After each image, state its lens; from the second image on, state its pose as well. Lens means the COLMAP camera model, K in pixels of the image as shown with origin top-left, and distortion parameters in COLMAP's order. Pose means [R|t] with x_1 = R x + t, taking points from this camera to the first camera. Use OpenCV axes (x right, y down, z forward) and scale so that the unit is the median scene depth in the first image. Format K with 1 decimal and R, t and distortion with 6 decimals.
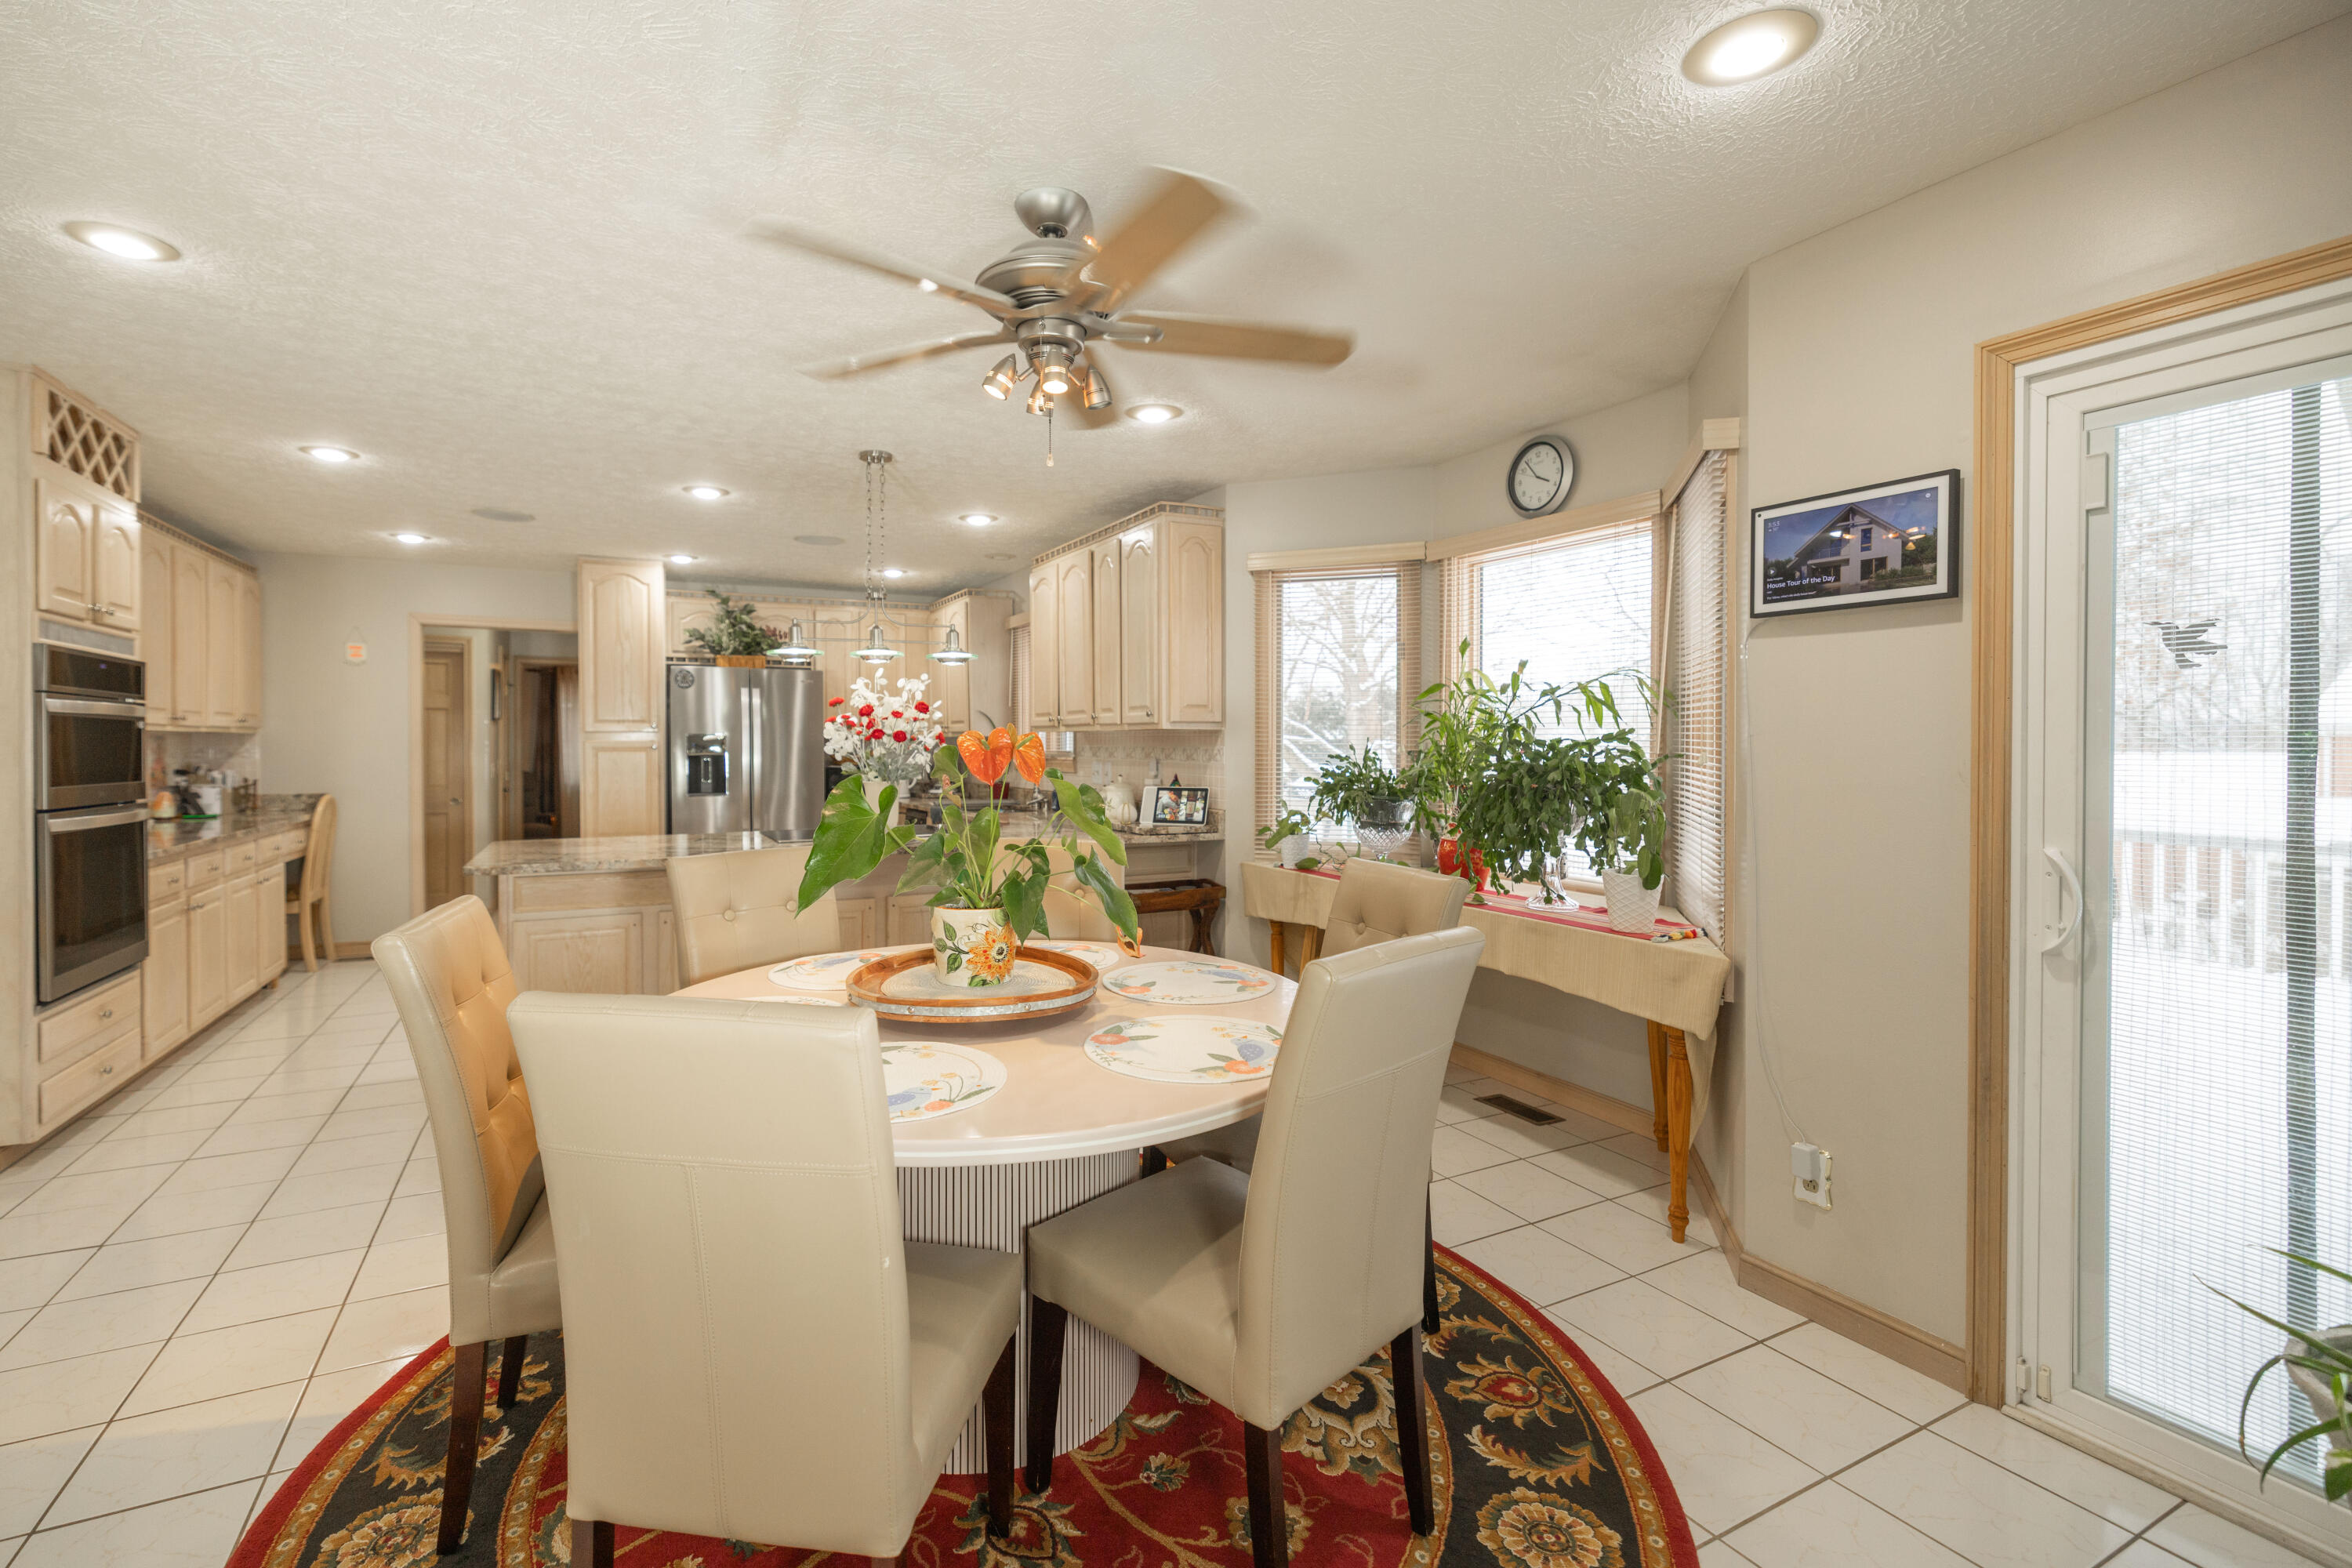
lens RADIAL K [[1025.6, 0, 1120.3], [0, 1025.6, 762.4], [0, 0, 1]] dist [-0.002482, 0.000704]
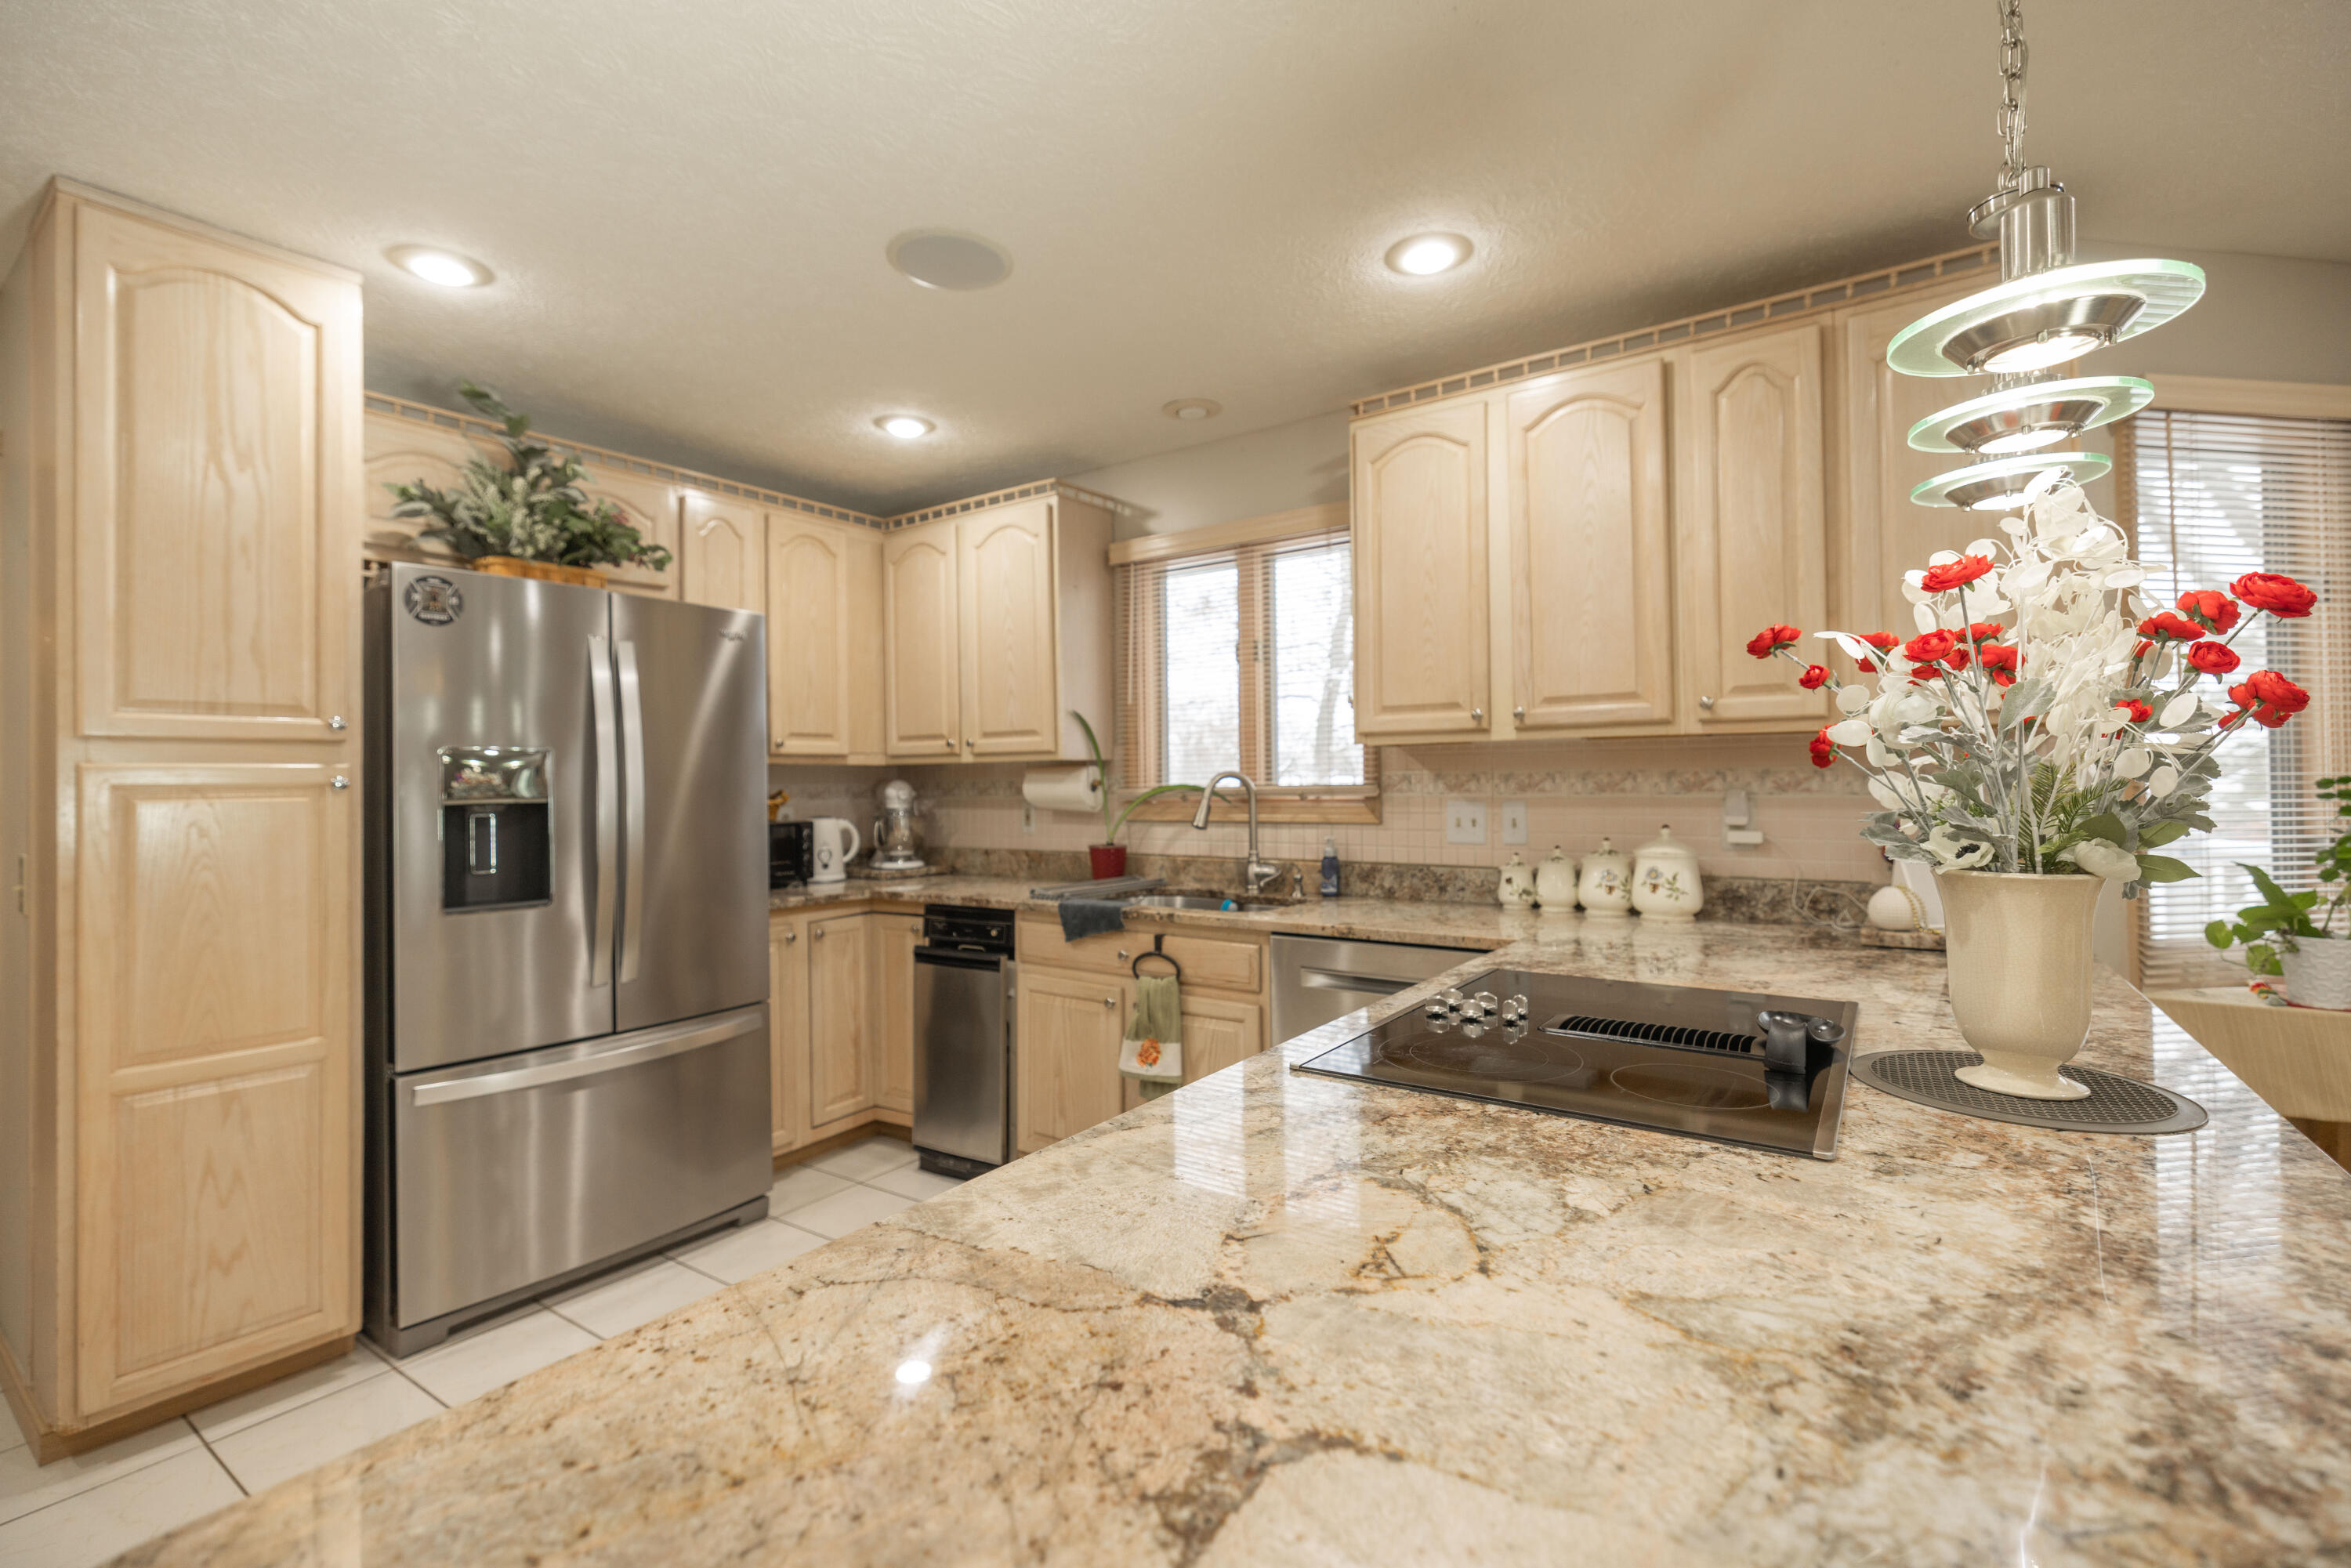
lens RADIAL K [[1025.2, 0, 1172.8], [0, 1025.2, 773.3], [0, 0, 1]] dist [-0.002482, 0.000704]
pose [[0.881121, -0.004058, 0.472874, -0.550526], [0.019146, 0.999449, -0.027099, -0.005608], [-0.472504, 0.032932, 0.880713, 0.826606]]
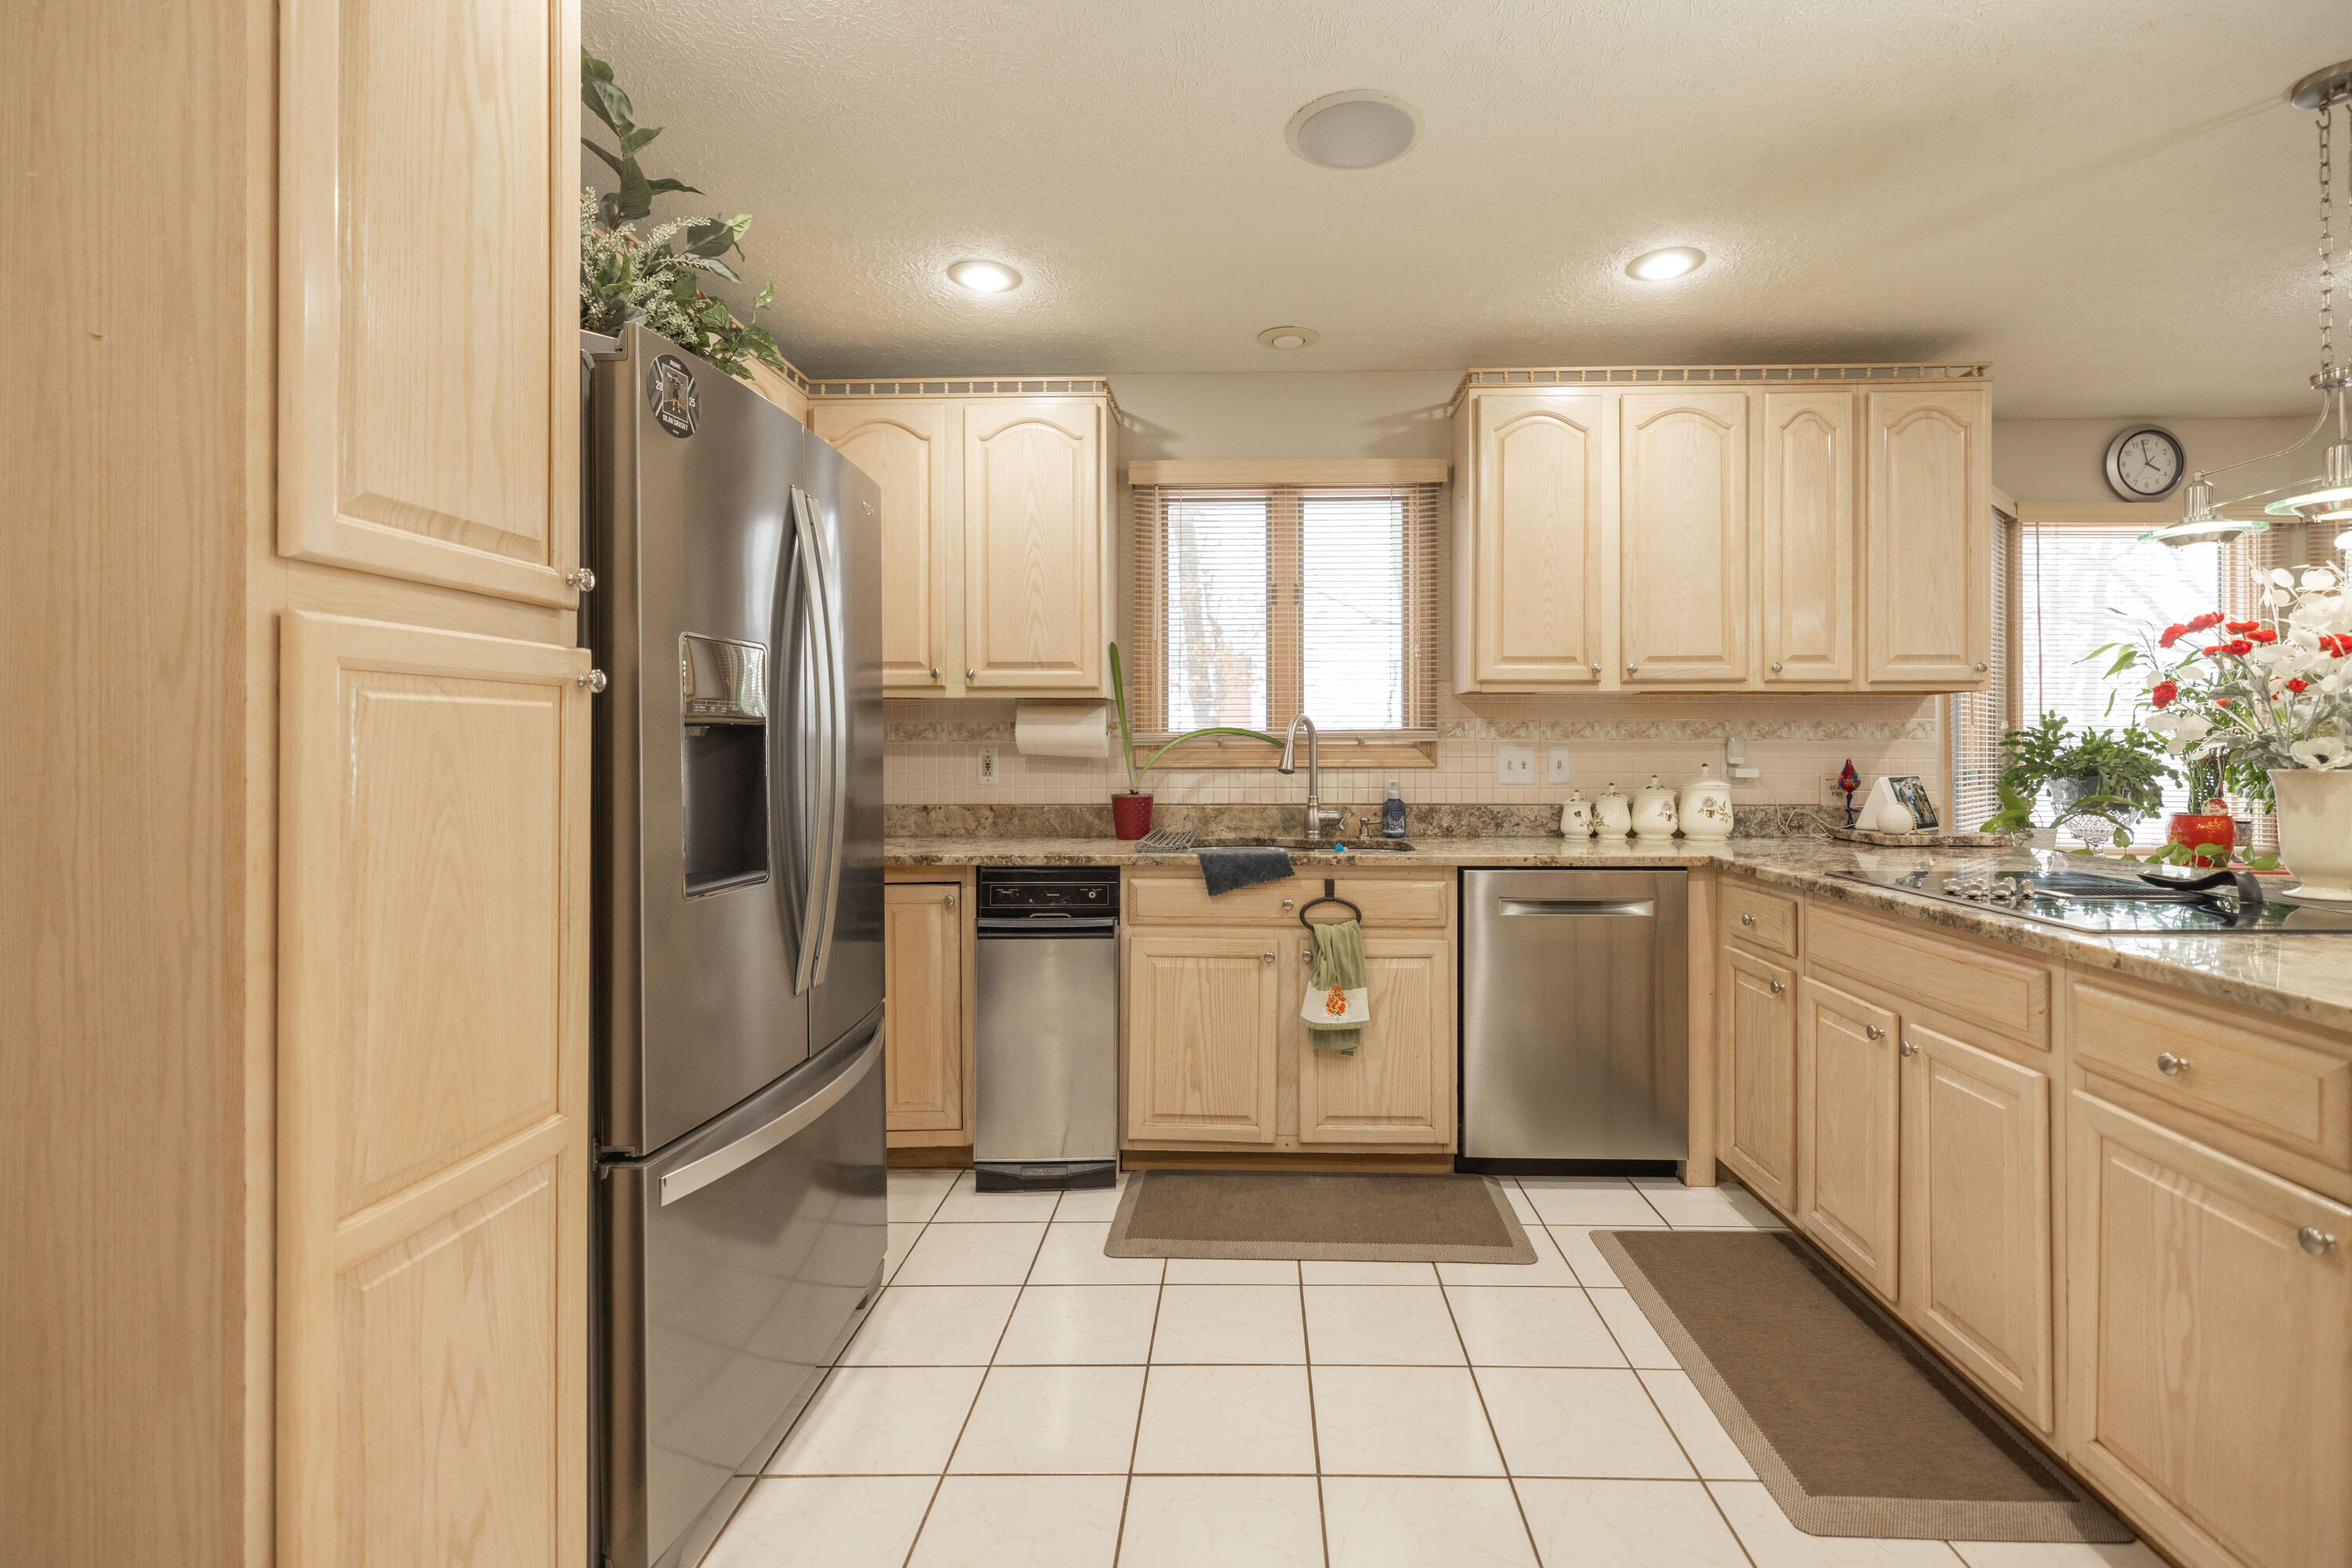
lens RADIAL K [[1071.2, 0, 1221.3], [0, 1071.2, 749.5], [0, 0, 1]] dist [0.002504, -0.000523]
pose [[0.466617, -0.000839, 0.884459, -0.880415], [0.016889, 0.999826, -0.007961, 0.003876], [-0.884298, 0.018653, 0.466550, 1.175045]]
